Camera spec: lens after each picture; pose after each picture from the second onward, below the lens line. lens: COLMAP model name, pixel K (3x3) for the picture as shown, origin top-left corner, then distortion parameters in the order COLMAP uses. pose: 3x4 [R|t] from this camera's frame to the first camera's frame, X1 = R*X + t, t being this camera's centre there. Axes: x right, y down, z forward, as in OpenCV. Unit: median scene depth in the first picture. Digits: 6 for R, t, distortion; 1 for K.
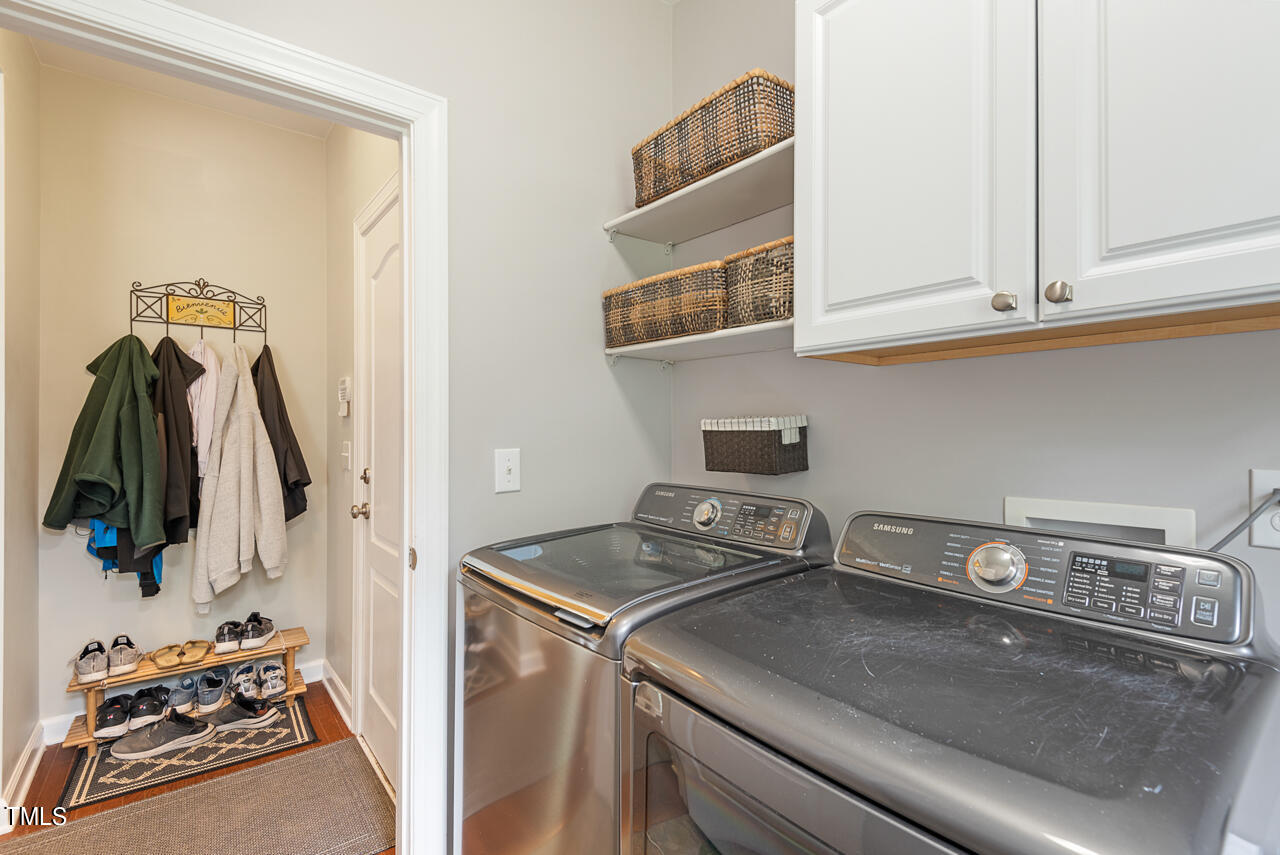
lens RADIAL K [[580.1, 0, 643.4], [0, 580.1, 424.4], [0, 0, 1]] dist [0.043164, -0.030232]
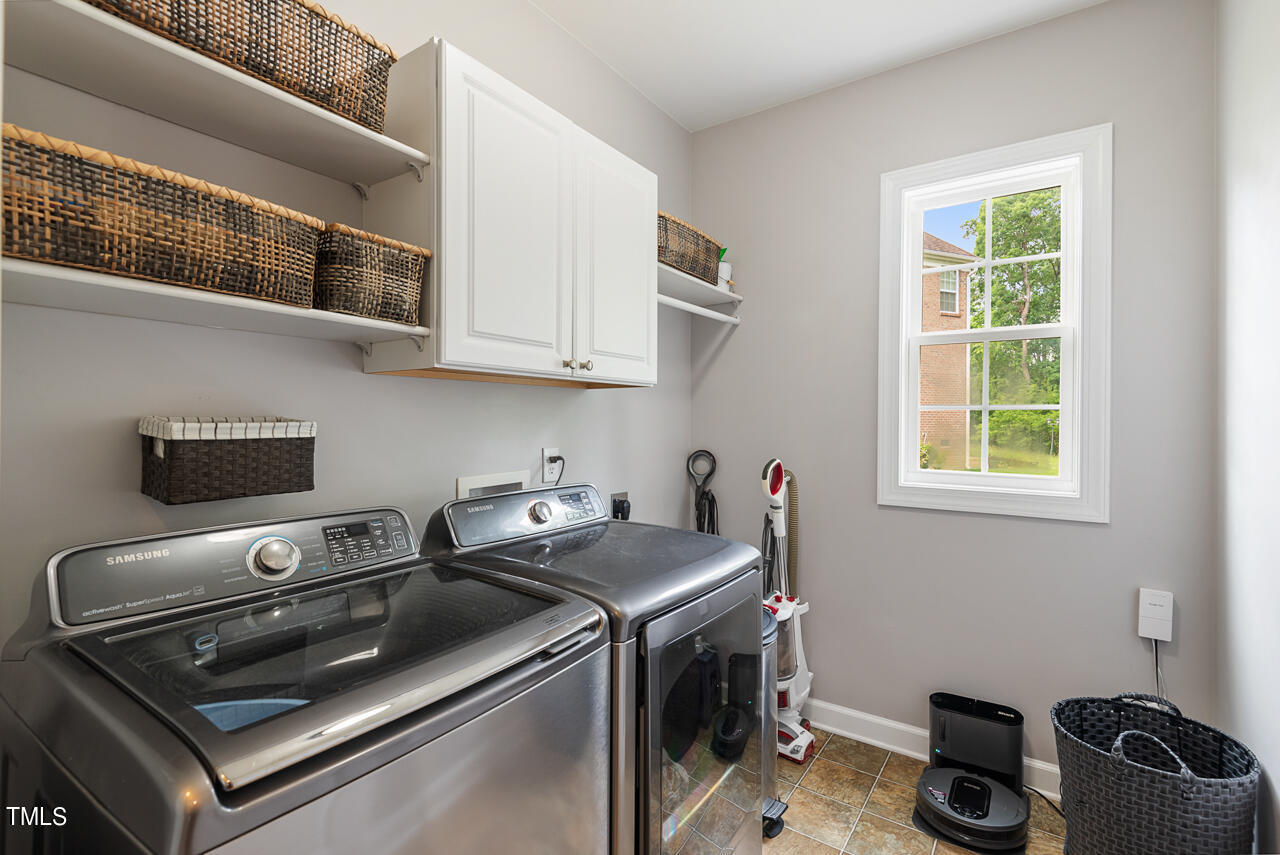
lens RADIAL K [[580.1, 0, 643.4], [0, 580.1, 424.4], [0, 0, 1]] dist [0.043164, -0.030232]
pose [[-0.283351, -0.010295, 0.958961, -0.800780], [-0.010012, 0.999920, 0.007777, -0.022349], [-0.958964, -0.007397, -0.283431, 0.868656]]
